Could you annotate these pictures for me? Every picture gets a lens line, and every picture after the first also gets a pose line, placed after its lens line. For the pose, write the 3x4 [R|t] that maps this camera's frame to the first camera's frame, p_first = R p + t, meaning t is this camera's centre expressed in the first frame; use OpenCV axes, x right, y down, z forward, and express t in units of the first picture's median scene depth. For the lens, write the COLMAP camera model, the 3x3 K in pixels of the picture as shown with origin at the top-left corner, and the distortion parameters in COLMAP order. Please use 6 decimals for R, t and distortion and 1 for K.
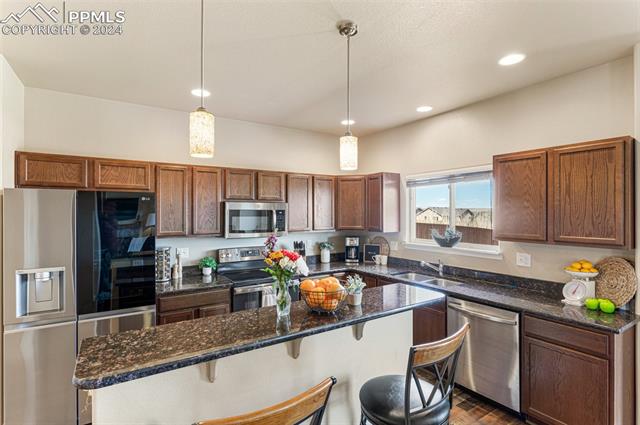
lens RADIAL K [[318.2, 0, 320.0], [0, 318.2, 212.5], [0, 0, 1]] dist [-0.001790, 0.000066]
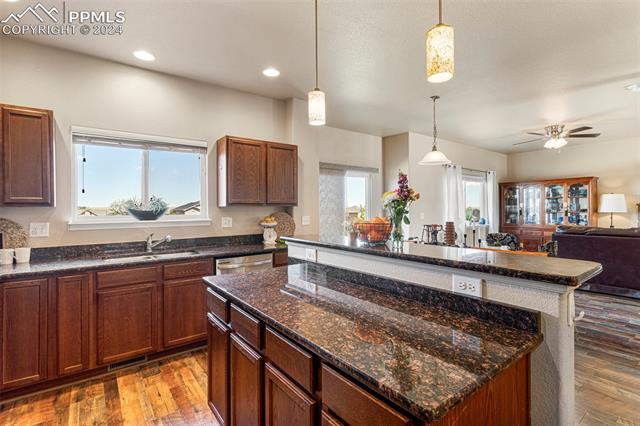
lens RADIAL K [[312.1, 0, 320.6], [0, 312.1, 208.9], [0, 0, 1]] dist [0.009851, 0.000839]
pose [[-0.068386, 0.001923, 0.997657, -0.521390], [0.004603, 0.999988, -0.001612, 0.080240], [-0.997648, 0.004482, -0.068394, 0.582228]]
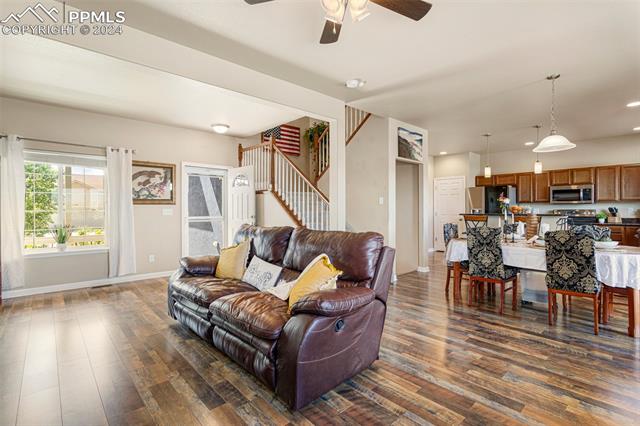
lens RADIAL K [[305.4, 0, 326.5], [0, 305.4, 211.0], [0, 0, 1]] dist [0.002234, -0.000120]
pose [[0.161978, 0.003427, -0.986788, 1.437730], [0.006524, 0.999968, 0.004544, 0.107990], [0.986773, -0.007174, 0.161951, -0.785833]]
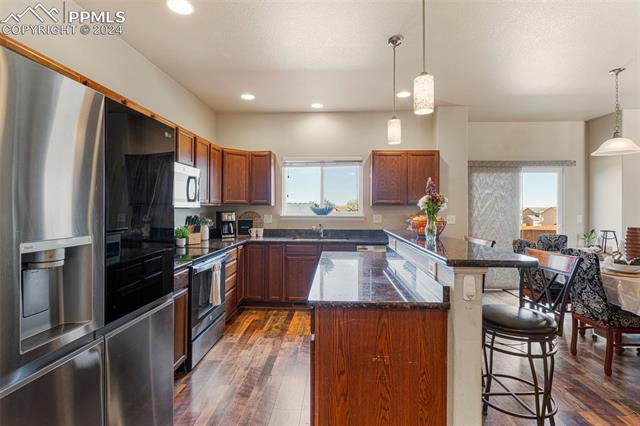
lens RADIAL K [[312.1, 0, 320.6], [0, 312.1, 208.9], [0, 0, 1]] dist [0.009851, 0.000839]
pose [[0.585438, 0.001356, 0.810716, -0.654528], [-0.007193, 0.999968, 0.003522, 0.078675], [-0.810685, -0.007893, 0.585429, 0.257601]]
